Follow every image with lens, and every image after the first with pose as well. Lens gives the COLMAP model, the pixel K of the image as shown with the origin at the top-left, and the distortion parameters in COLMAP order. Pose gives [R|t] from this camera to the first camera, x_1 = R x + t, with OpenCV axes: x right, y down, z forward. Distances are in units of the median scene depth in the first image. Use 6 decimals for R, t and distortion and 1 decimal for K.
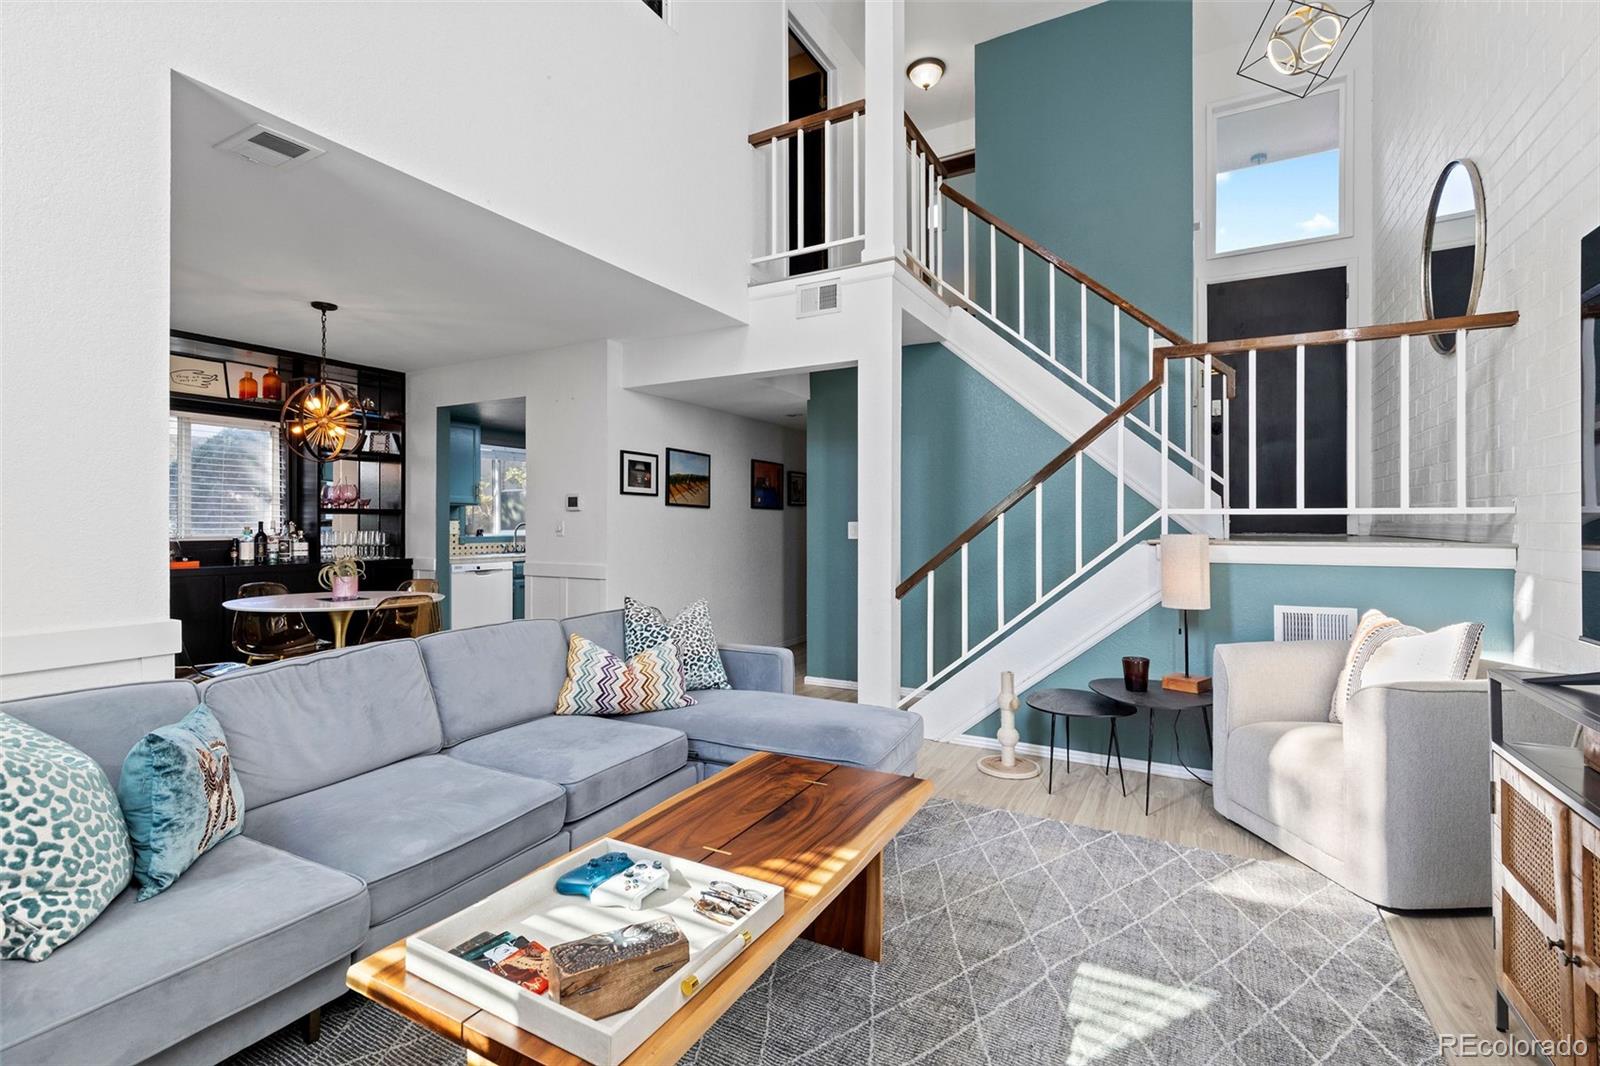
lens RADIAL K [[719.8, 0, 816.4], [0, 719.8, 505.5], [0, 0, 1]] dist [0.003416, -0.000177]
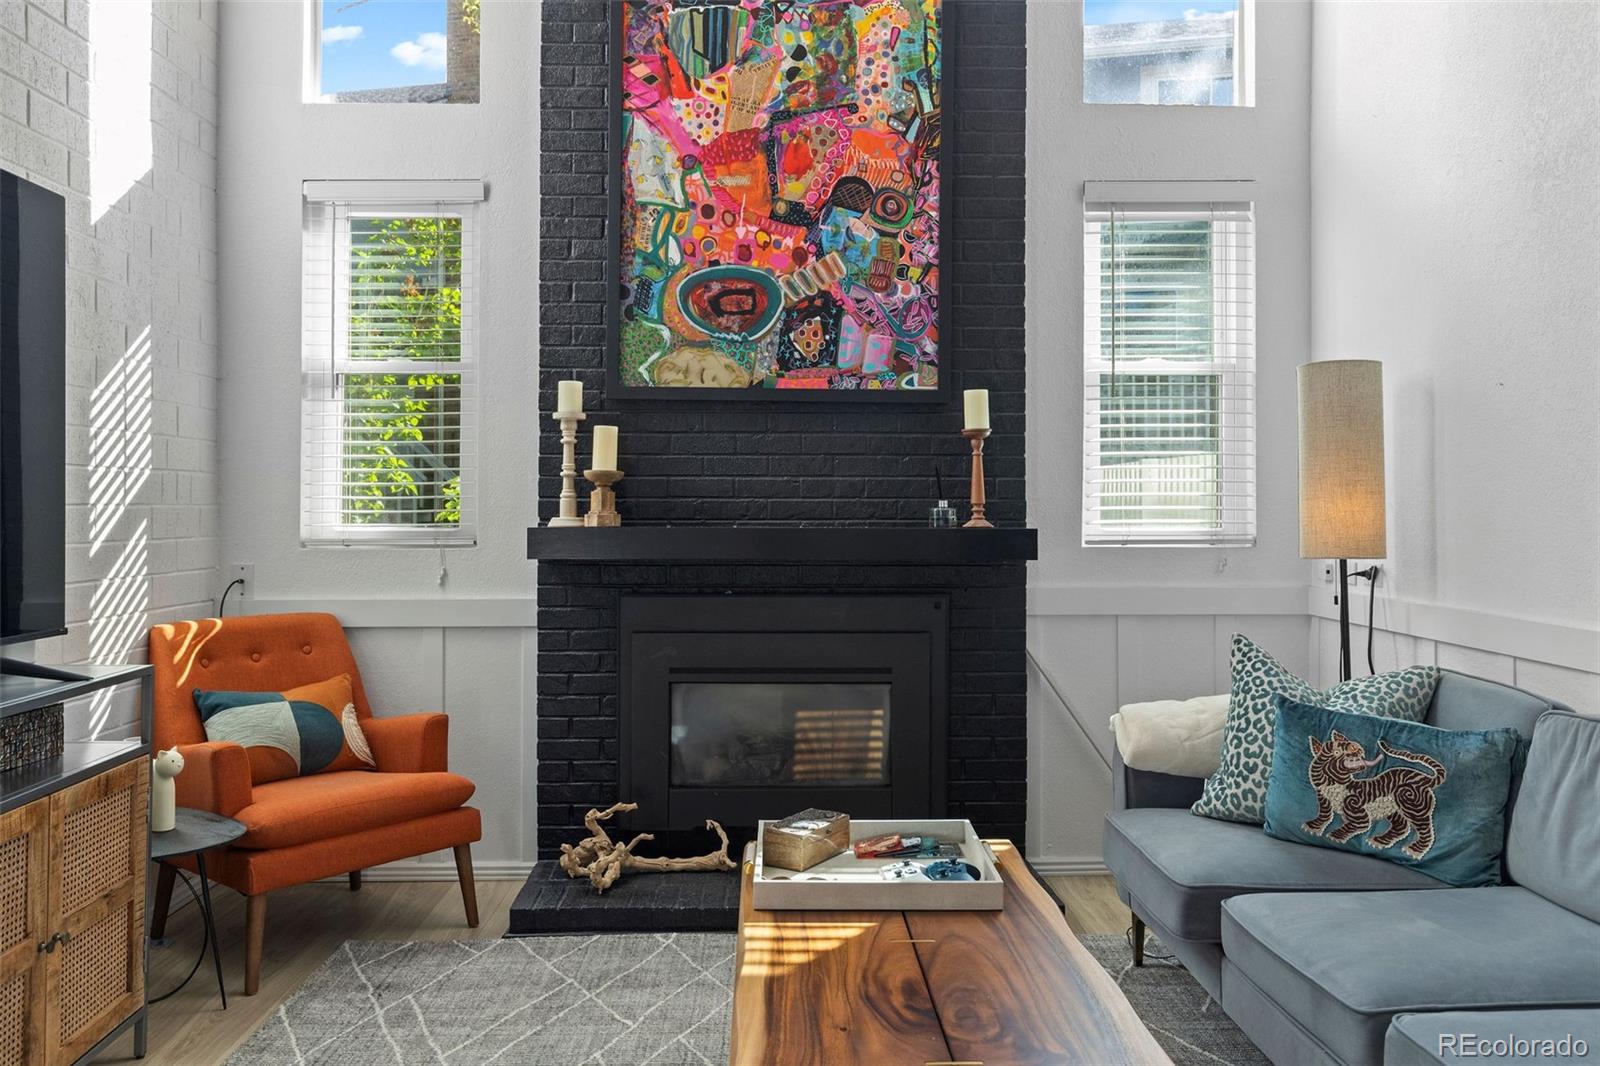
lens RADIAL K [[1285.3, 0, 813.4], [0, 1285.3, 507.0], [0, 0, 1]] dist [-0.003321, 0.003164]
pose [[-0.863450, 0.000418, -0.504435, 0.740155], [0.012889, 0.999691, -0.021234, 0.068098], [0.504270, -0.024836, -0.863189, 2.522855]]
